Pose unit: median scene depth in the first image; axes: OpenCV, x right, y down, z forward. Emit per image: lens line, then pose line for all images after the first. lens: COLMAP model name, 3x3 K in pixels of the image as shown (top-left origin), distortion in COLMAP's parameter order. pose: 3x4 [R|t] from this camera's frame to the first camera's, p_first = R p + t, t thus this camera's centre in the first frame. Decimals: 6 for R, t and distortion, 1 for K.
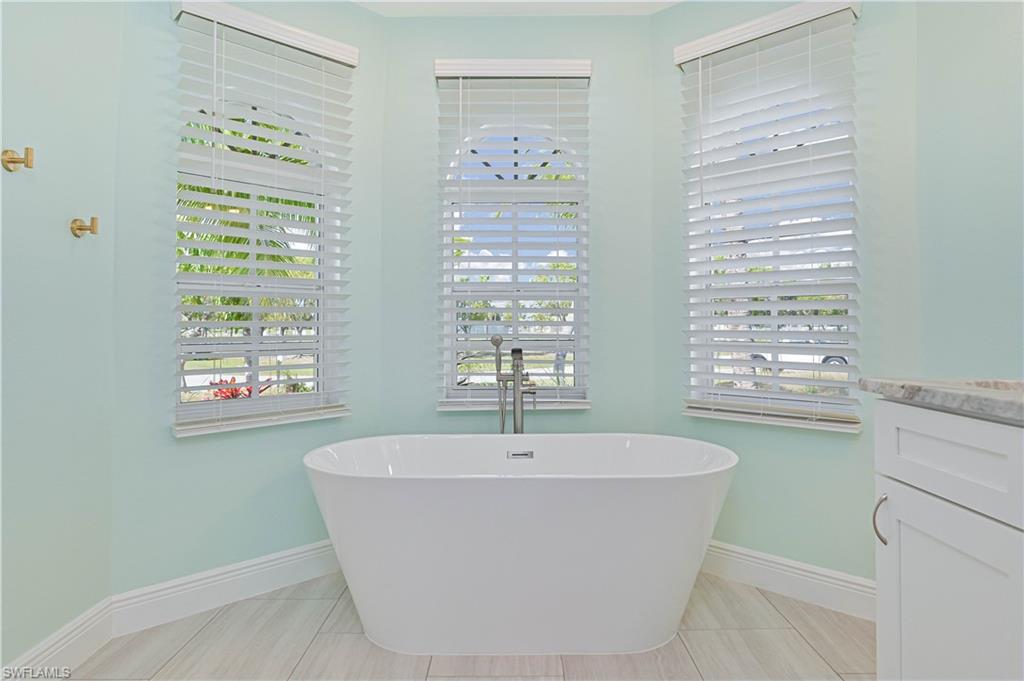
lens RADIAL K [[620.3, 0, 512.0], [0, 620.3, 305.7], [0, 0, 1]] dist [-0.006650, 0.002031]
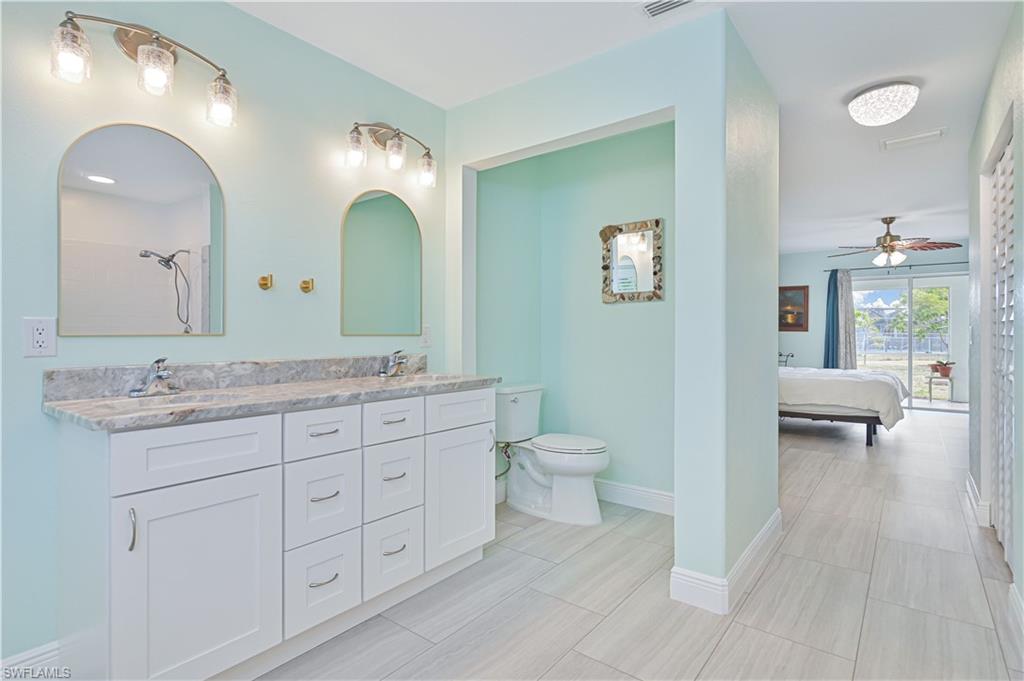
lens RADIAL K [[516.9, 0, 512.0], [0, 516.9, 340.5], [0, 0, 1]] dist [0.004582, 0.000740]
pose [[-0.793726, -0.005653, 0.608250, -0.300326], [-0.020809, 0.999624, -0.017863, -0.010668], [-0.607920, -0.026836, -0.793545, 0.683491]]
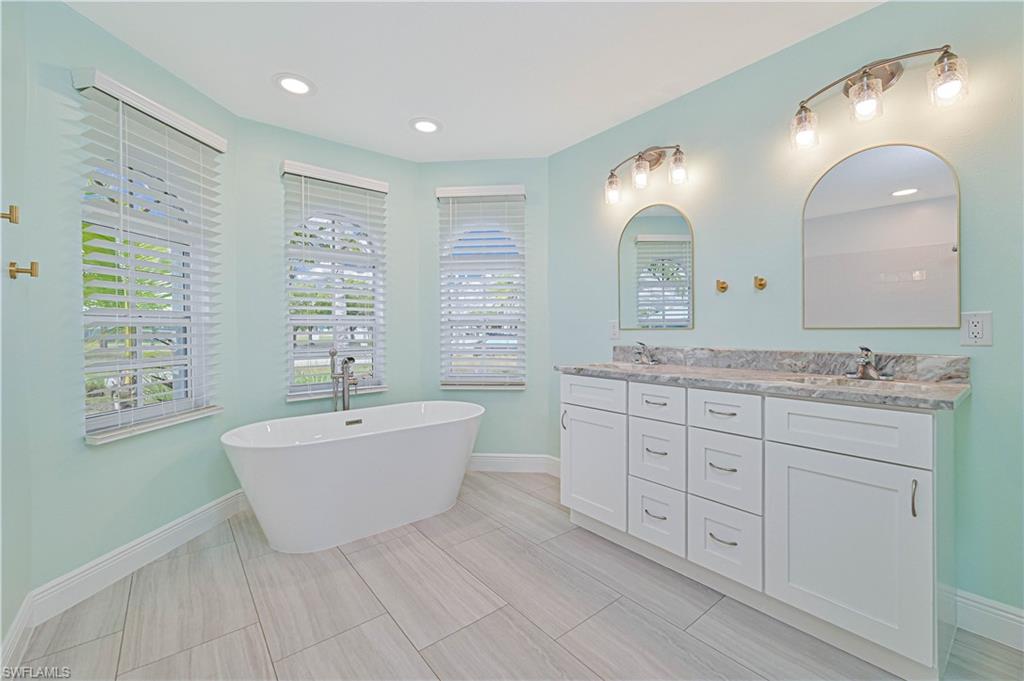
lens RADIAL K [[423.9, 0, 515.9], [0, 423.9, 326.4], [0, 0, 1]] dist [-0.000669, 0.000081]
pose [[0.776196, 0.001385, 0.630490, -0.345046], [-0.017059, 0.999678, 0.018805, -0.038692], [-0.630260, -0.025352, 0.775970, -0.123755]]
